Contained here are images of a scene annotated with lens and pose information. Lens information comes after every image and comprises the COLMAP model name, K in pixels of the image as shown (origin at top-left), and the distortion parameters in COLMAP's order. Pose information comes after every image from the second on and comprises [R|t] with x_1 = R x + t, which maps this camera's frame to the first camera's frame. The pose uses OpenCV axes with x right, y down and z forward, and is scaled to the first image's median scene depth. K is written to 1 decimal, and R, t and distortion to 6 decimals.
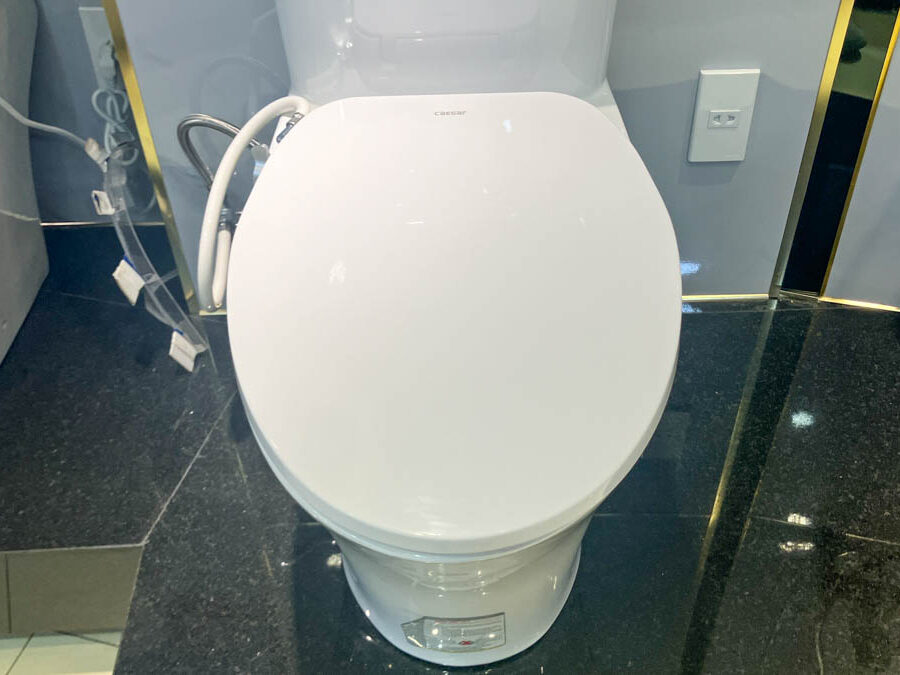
lens RADIAL K [[972.0, 0, 452.9], [0, 972.0, 344.6], [0, 0, 1]] dist [0.099091, -0.262566]
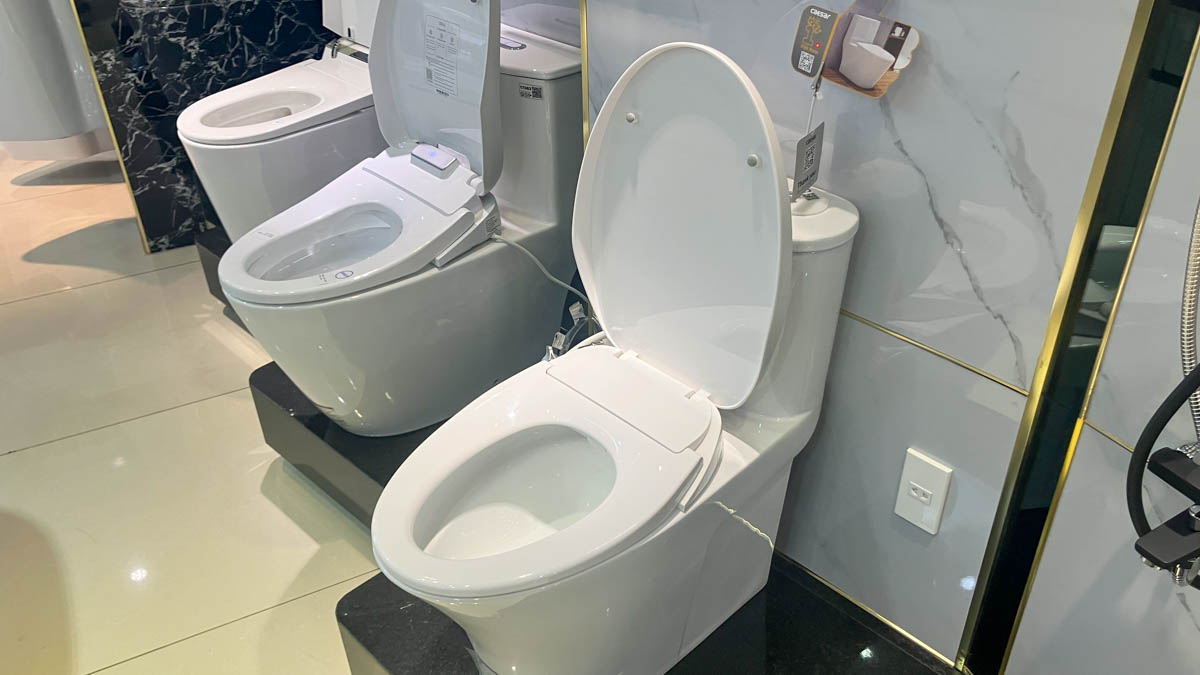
lens RADIAL K [[989.3, 0, 598.5], [0, 989.3, 360.0], [0, 0, 1]] dist [0.020337, 0.000612]
pose [[0.685176, 0.425281, -0.591329, 0.630137], [-0.503432, 0.863221, 0.037494, -0.208919], [0.526393, 0.272004, 0.805558, -0.230109]]
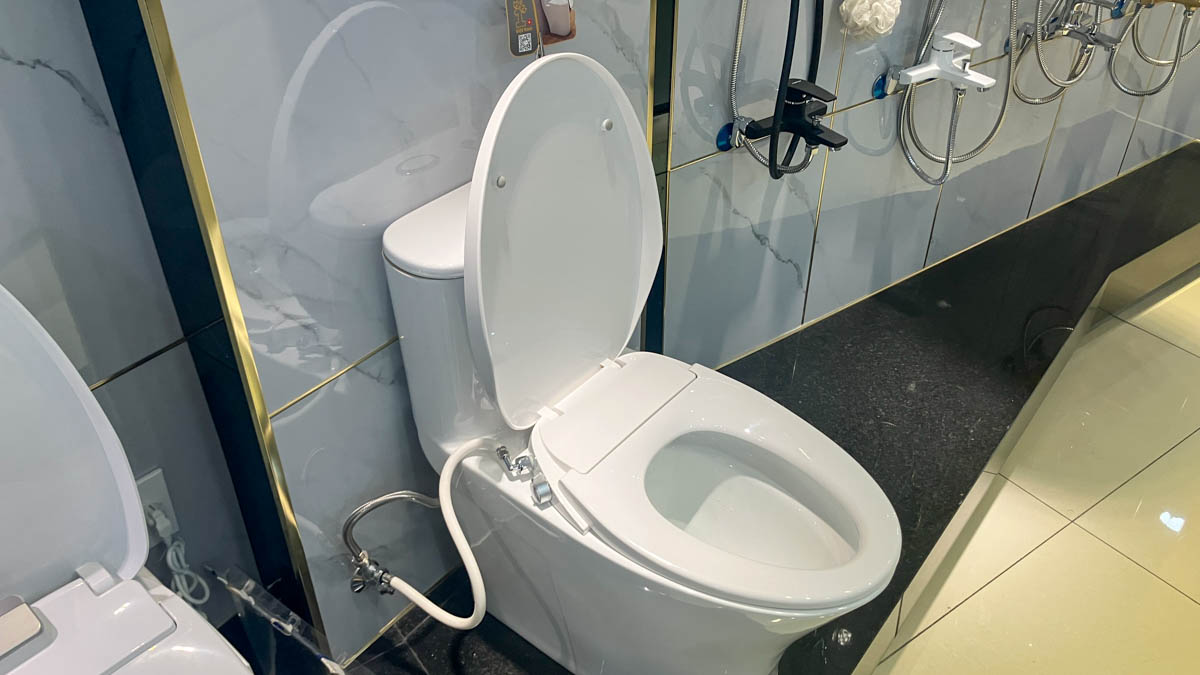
lens RADIAL K [[989.3, 0, 598.5], [0, 989.3, 360.0], [0, 0, 1]] dist [0.020337, 0.000612]
pose [[0.621658, -0.445895, 0.643987, -0.710623], [0.521481, 0.849069, 0.084495, -0.302580], [-0.584465, 0.283300, 0.760357, -0.133248]]
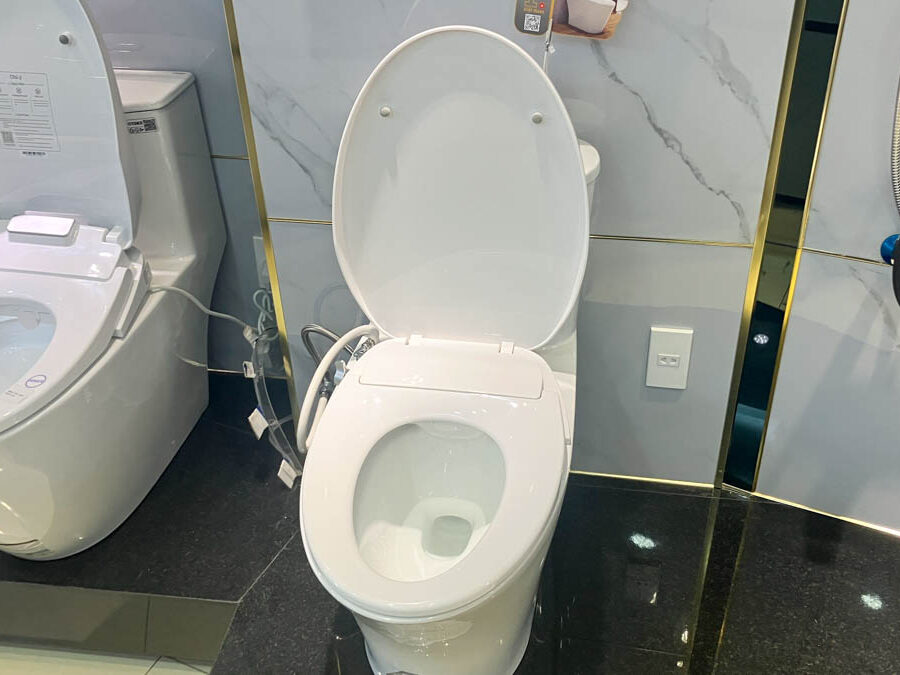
lens RADIAL K [[972.0, 0, 452.9], [0, 972.0, 344.6], [0, 0, 1]] dist [0.099091, -0.262566]
pose [[0.983672, 0.104317, -0.146651, 0.165299], [-0.122394, 0.985178, -0.120182, -0.040233], [0.131941, 0.136169, 0.981860, -0.431736]]
